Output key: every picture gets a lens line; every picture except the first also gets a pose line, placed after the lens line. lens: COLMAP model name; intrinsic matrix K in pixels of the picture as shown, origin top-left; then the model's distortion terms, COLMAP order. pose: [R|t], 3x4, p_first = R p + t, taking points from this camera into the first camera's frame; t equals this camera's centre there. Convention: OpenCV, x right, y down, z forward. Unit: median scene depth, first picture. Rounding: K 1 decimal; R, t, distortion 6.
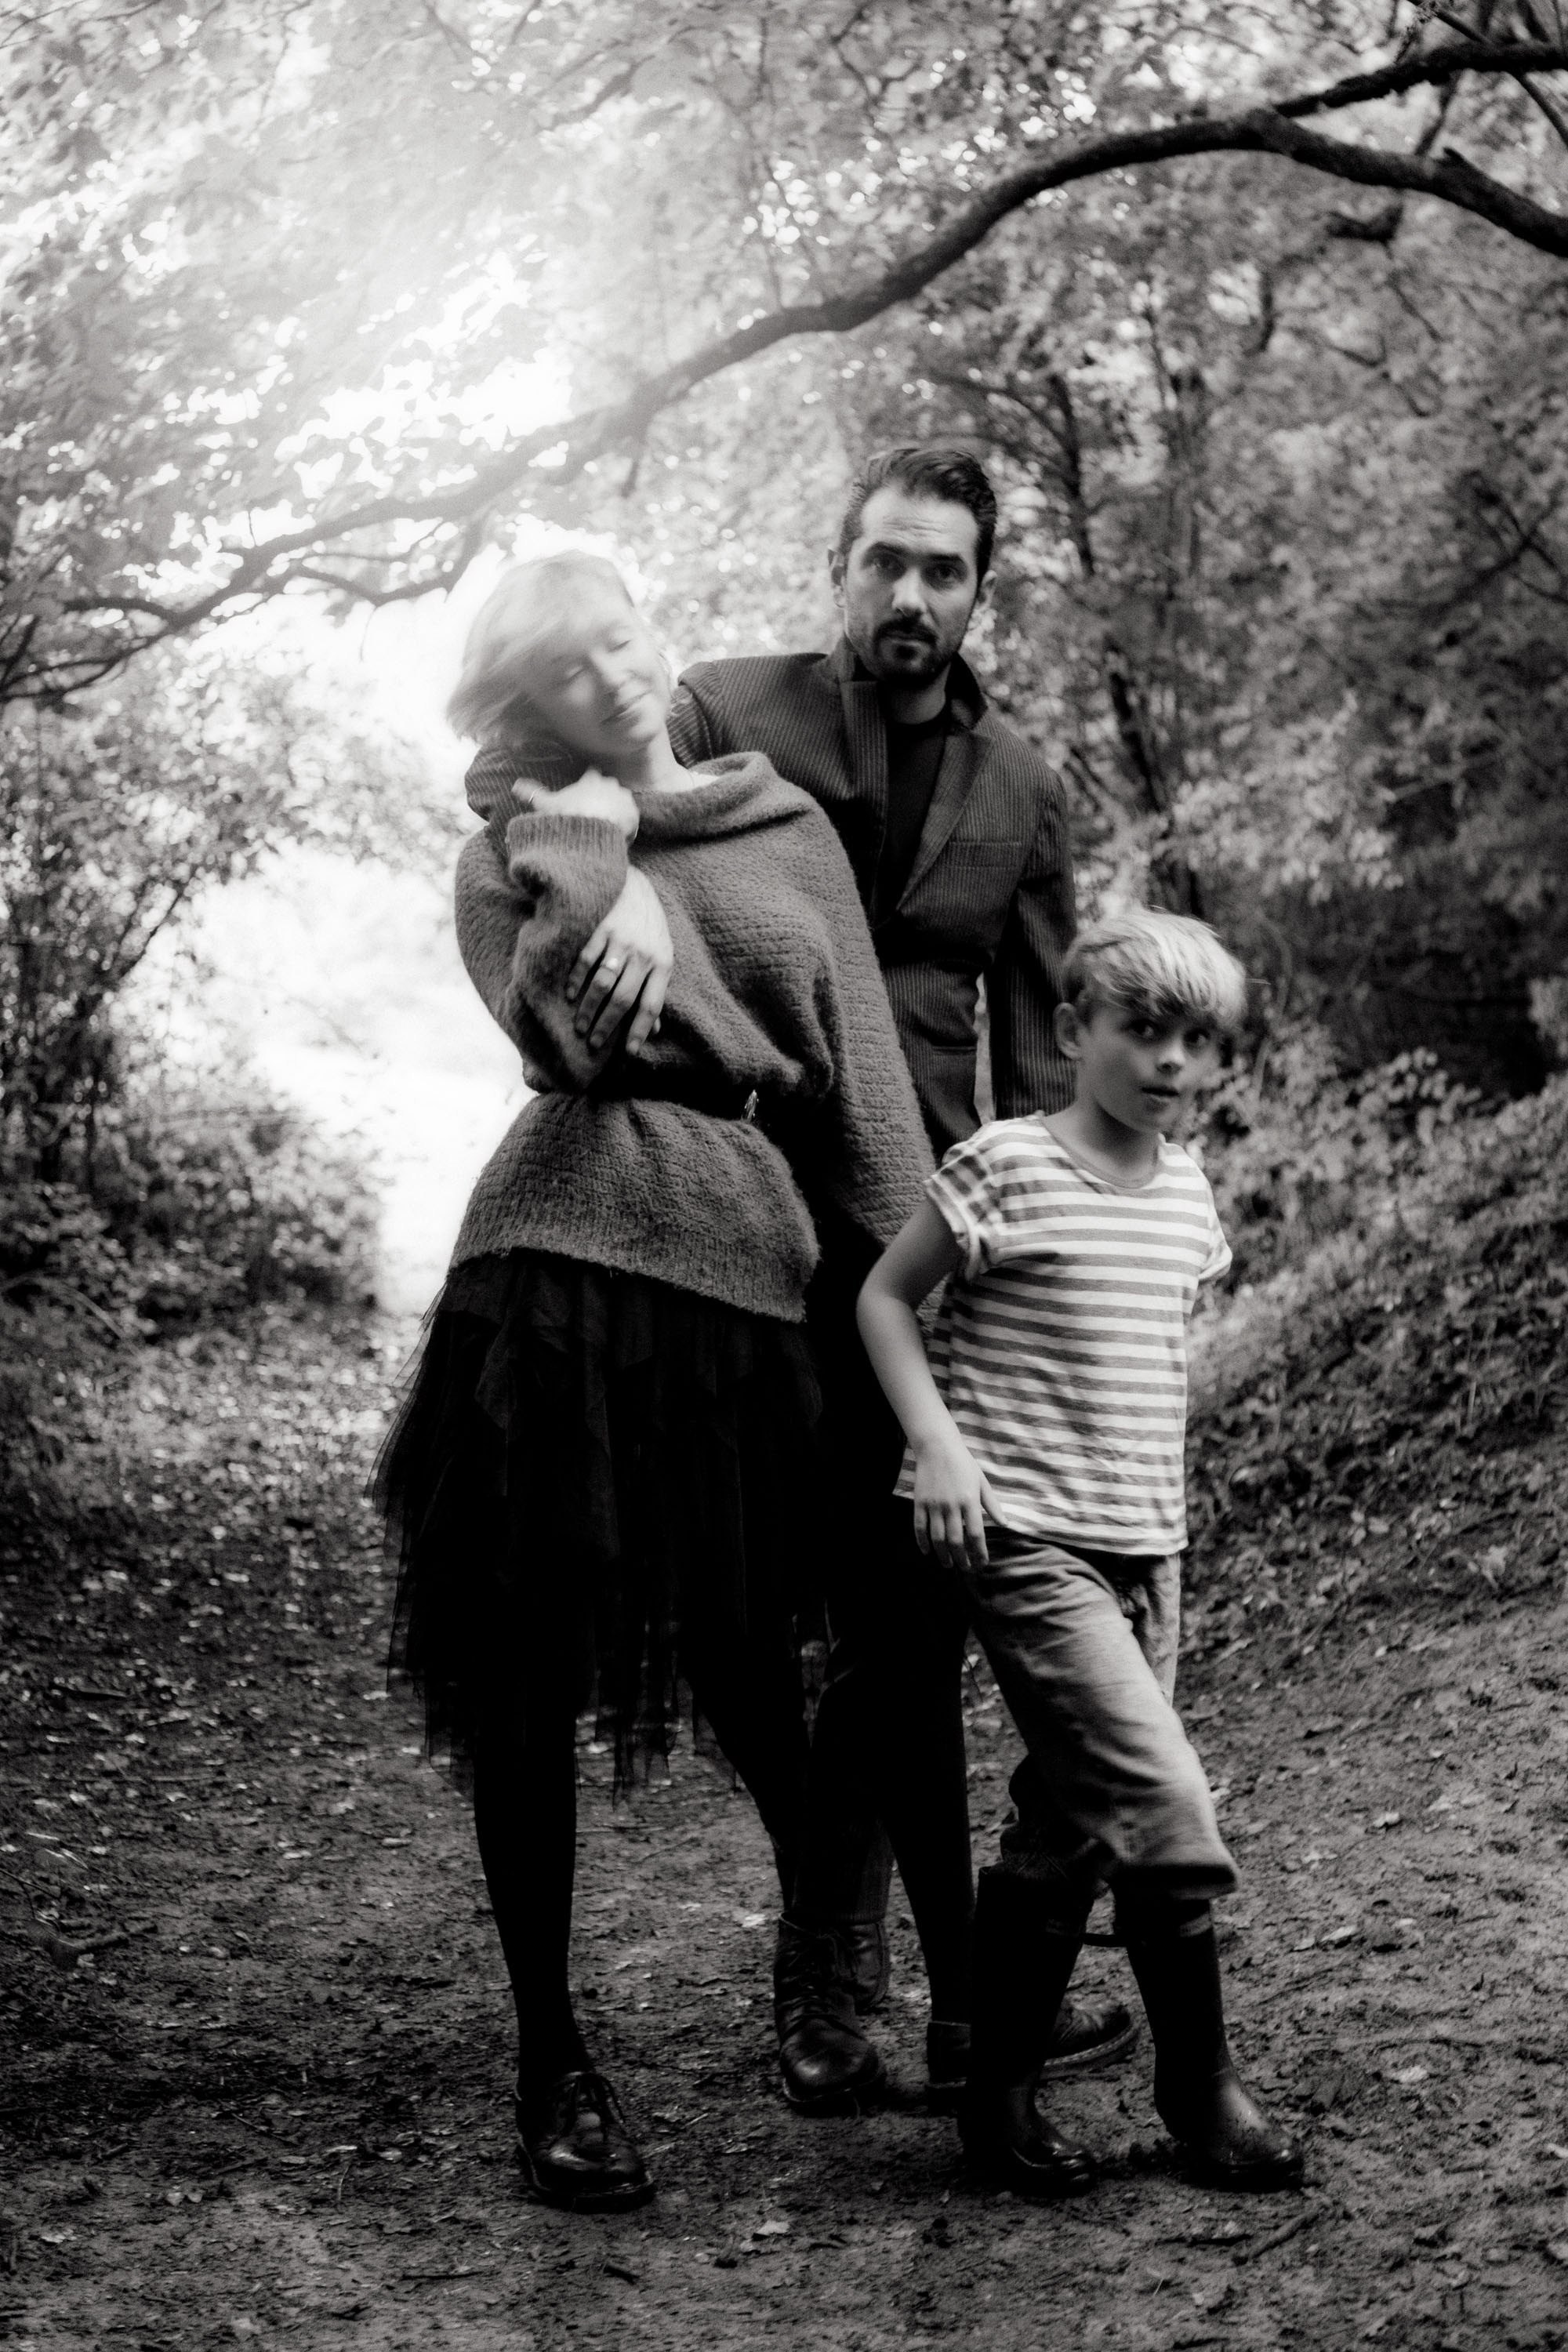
lens RADIAL K [[4602.8, 0, 780.3], [0, 4602.8, 1110.6], [0, 0, 1]] dist [-0.010201, 0.161858]
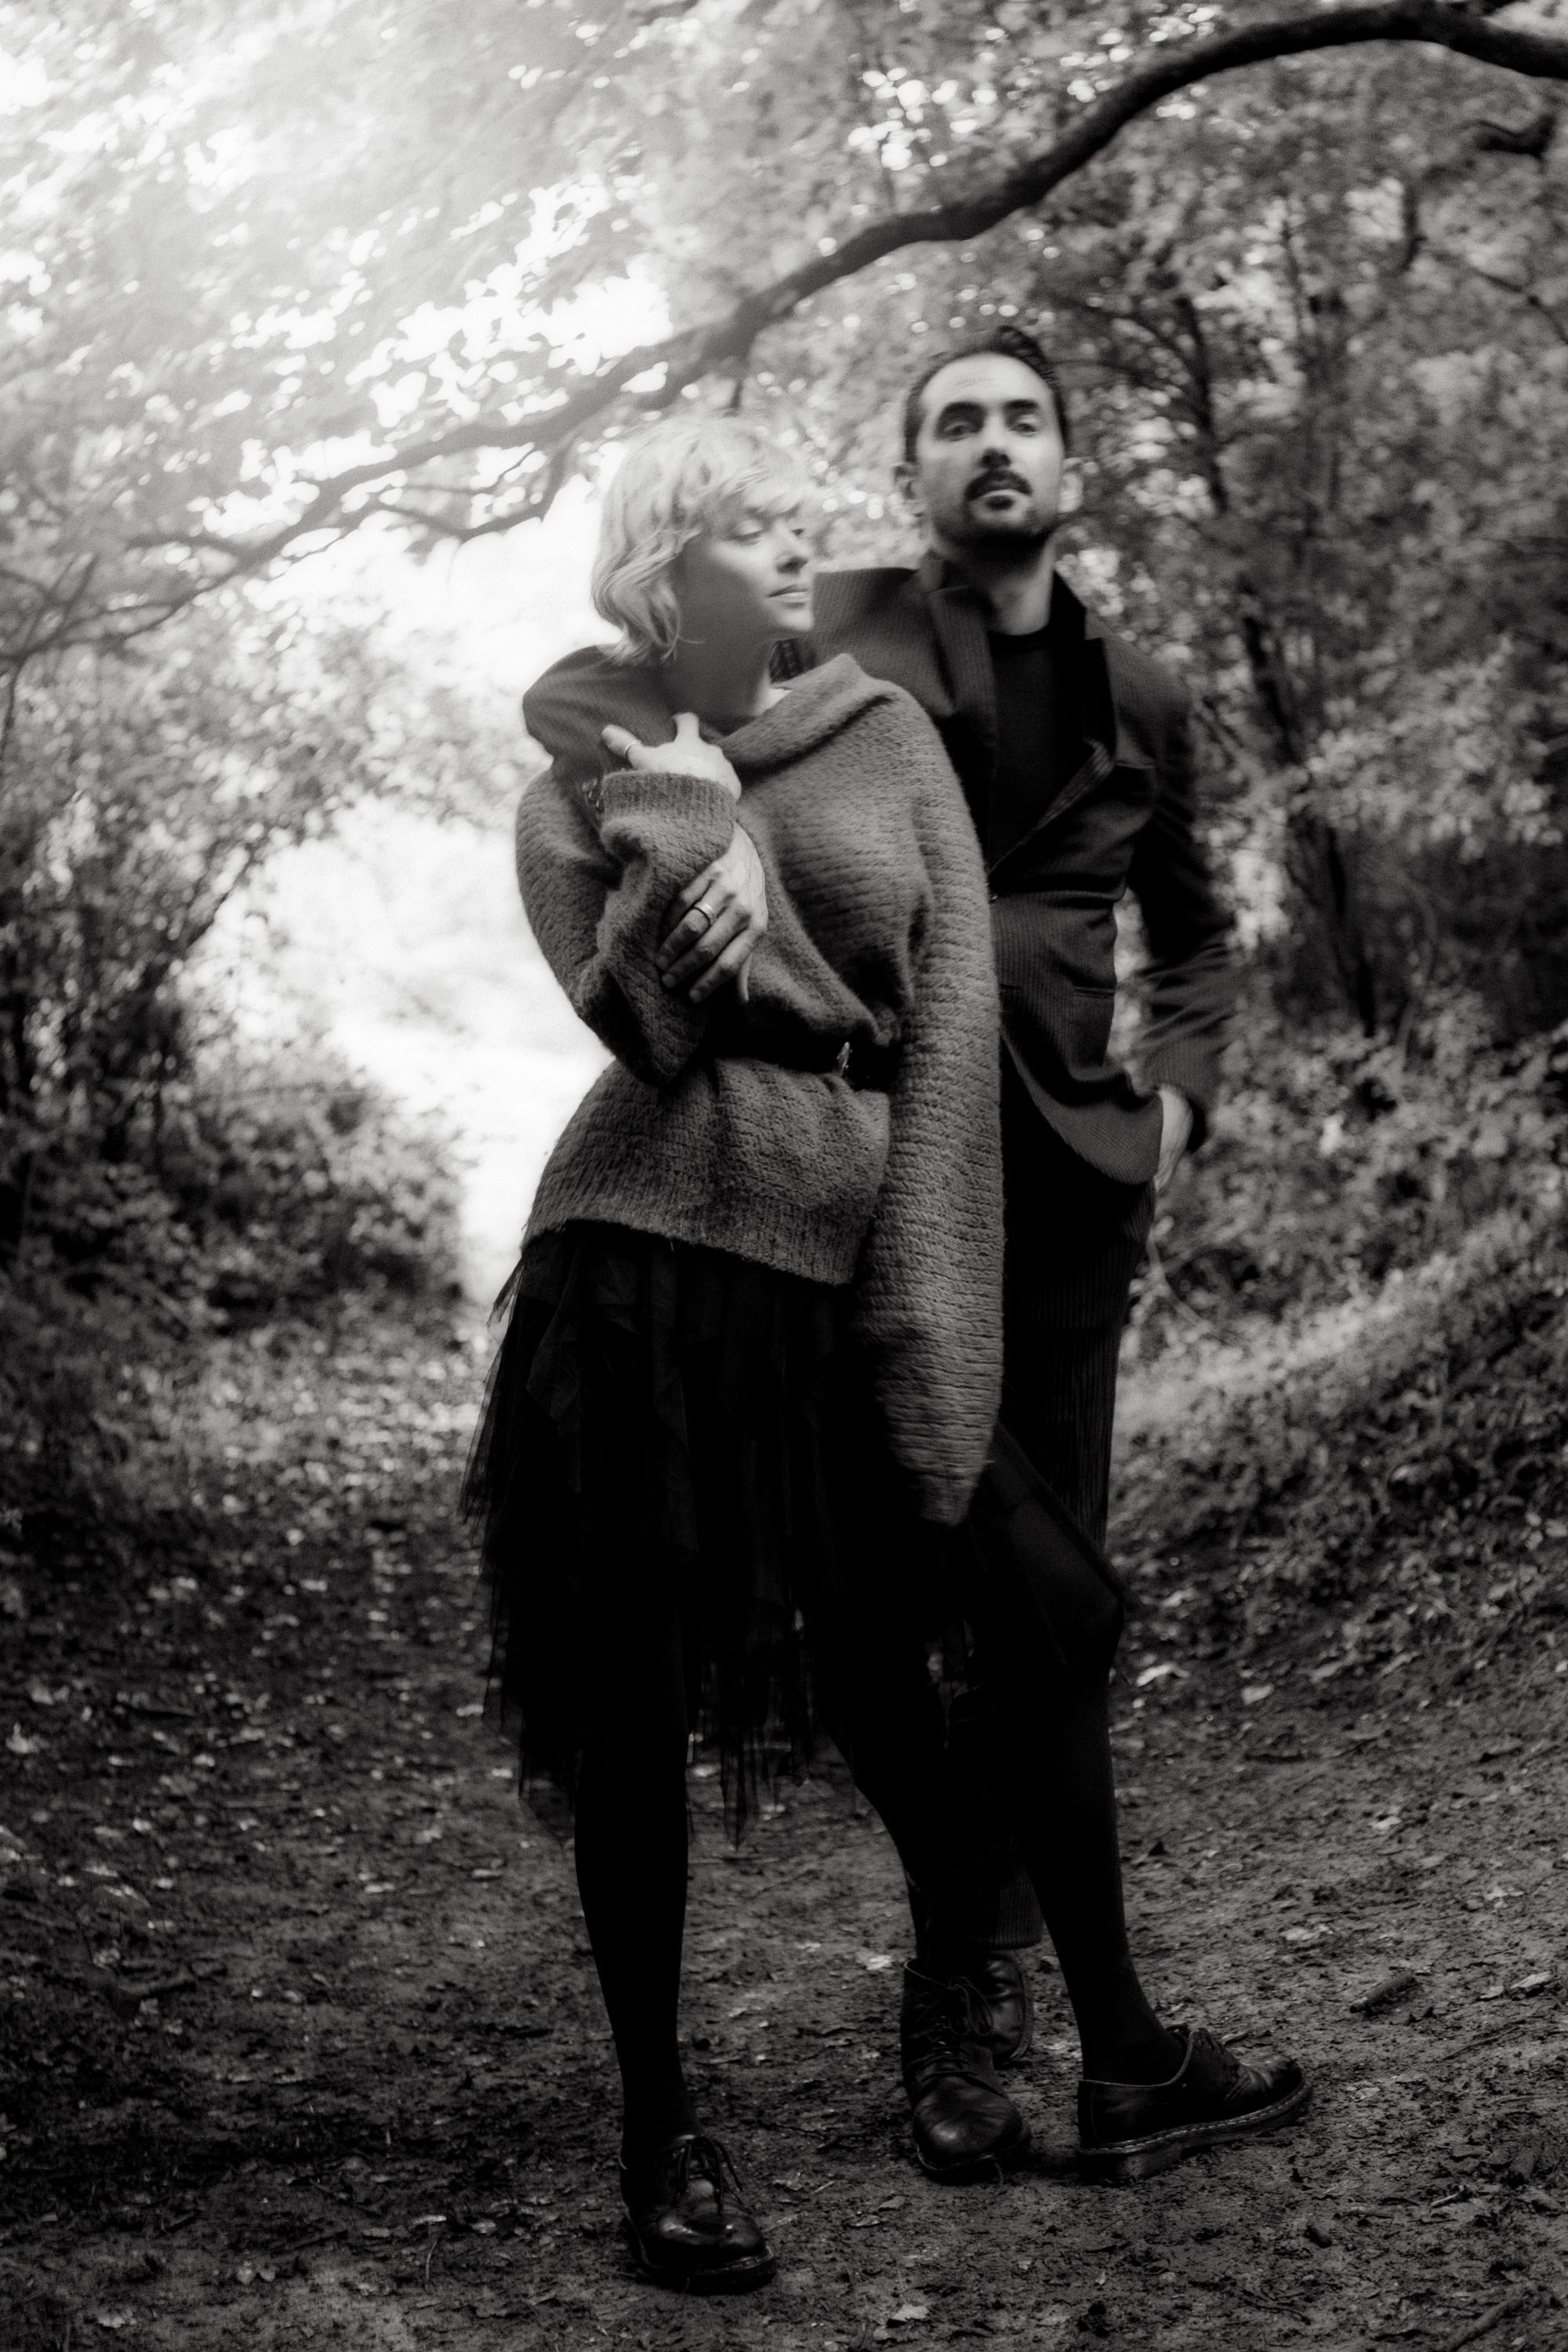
lens RADIAL K [[4372.5, 0, 784.0], [0, 4372.5, 1176.0], [0, 0, 1]] dist [-0.021365, 0.108623]
pose [[0.999921, -0.002215, -0.012404, -0.011663], [0.002358, 0.999930, 0.011573, 0.008535], [0.012377, -0.011601, 0.999856, 0.116012]]
